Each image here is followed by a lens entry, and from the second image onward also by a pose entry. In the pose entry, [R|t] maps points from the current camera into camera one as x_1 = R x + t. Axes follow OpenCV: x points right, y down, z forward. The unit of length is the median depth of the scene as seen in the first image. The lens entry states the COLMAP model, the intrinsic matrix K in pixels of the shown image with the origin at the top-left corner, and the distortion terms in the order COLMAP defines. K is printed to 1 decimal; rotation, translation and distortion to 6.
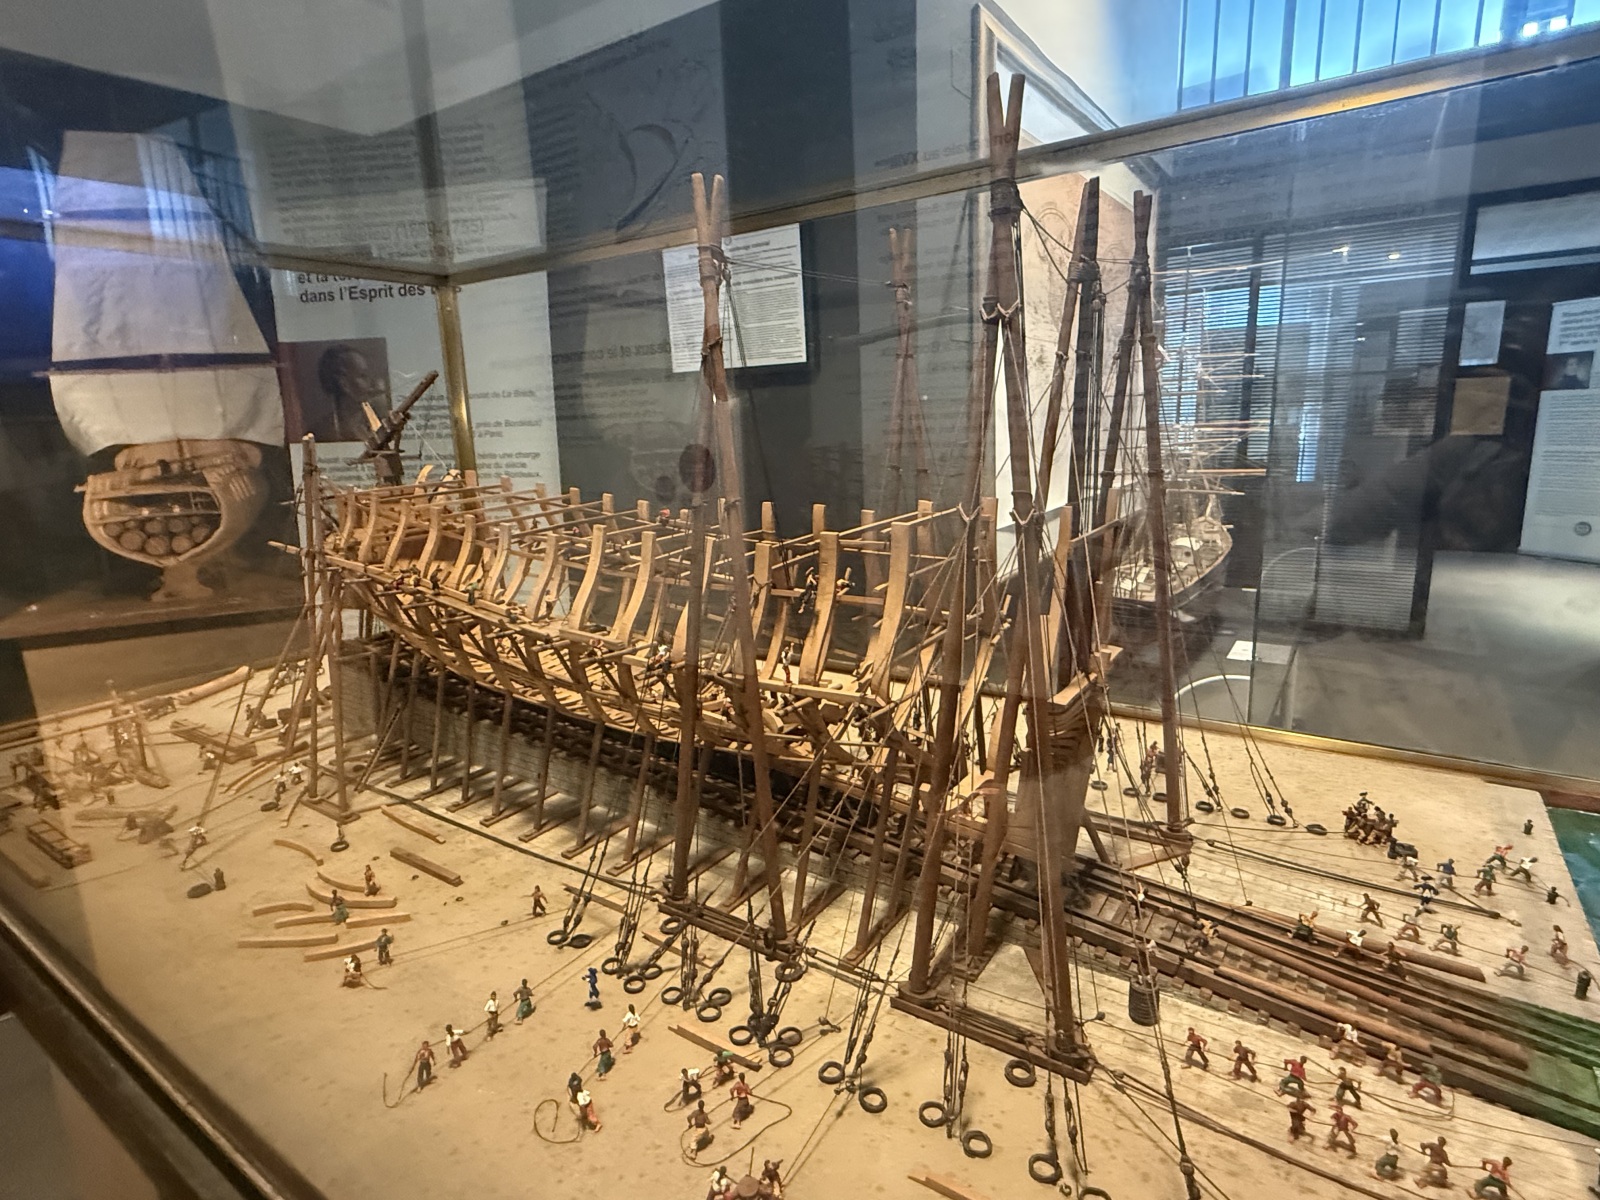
lens RADIAL K [[863.3, 0, 800.0], [0, 863.3, 600.0], [0, 0, 1]] dist [-0.003995, -0.001021]
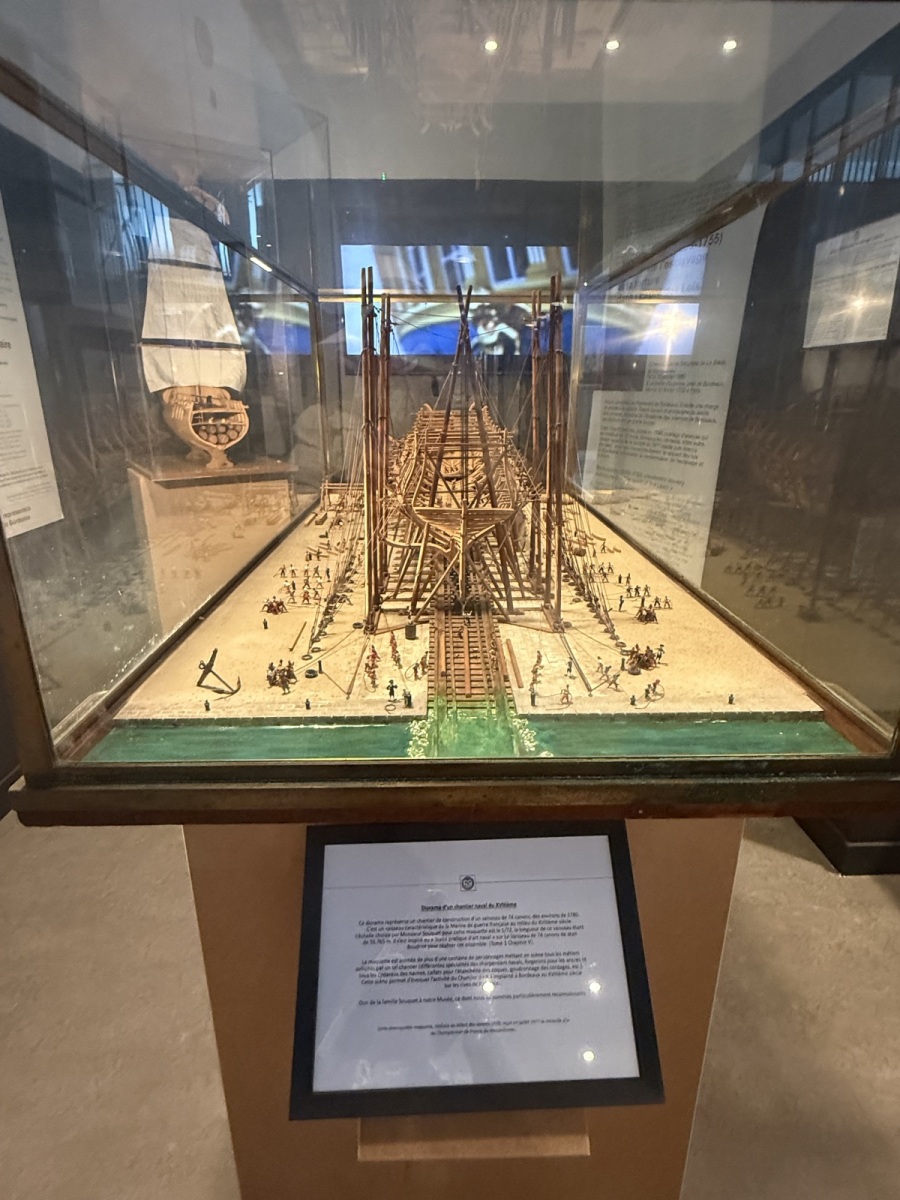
lens RADIAL K [[647.5, 0, 450.0], [0, 647.5, 600.0], [0, 0, 1]] dist [-0.003995, -0.001021]
pose [[0.585962, 0.294941, -0.754757, 0.346731], [-0.194855, 0.955365, 0.222057, -0.012643], [0.786562, 0.016952, 0.617279, -0.015480]]
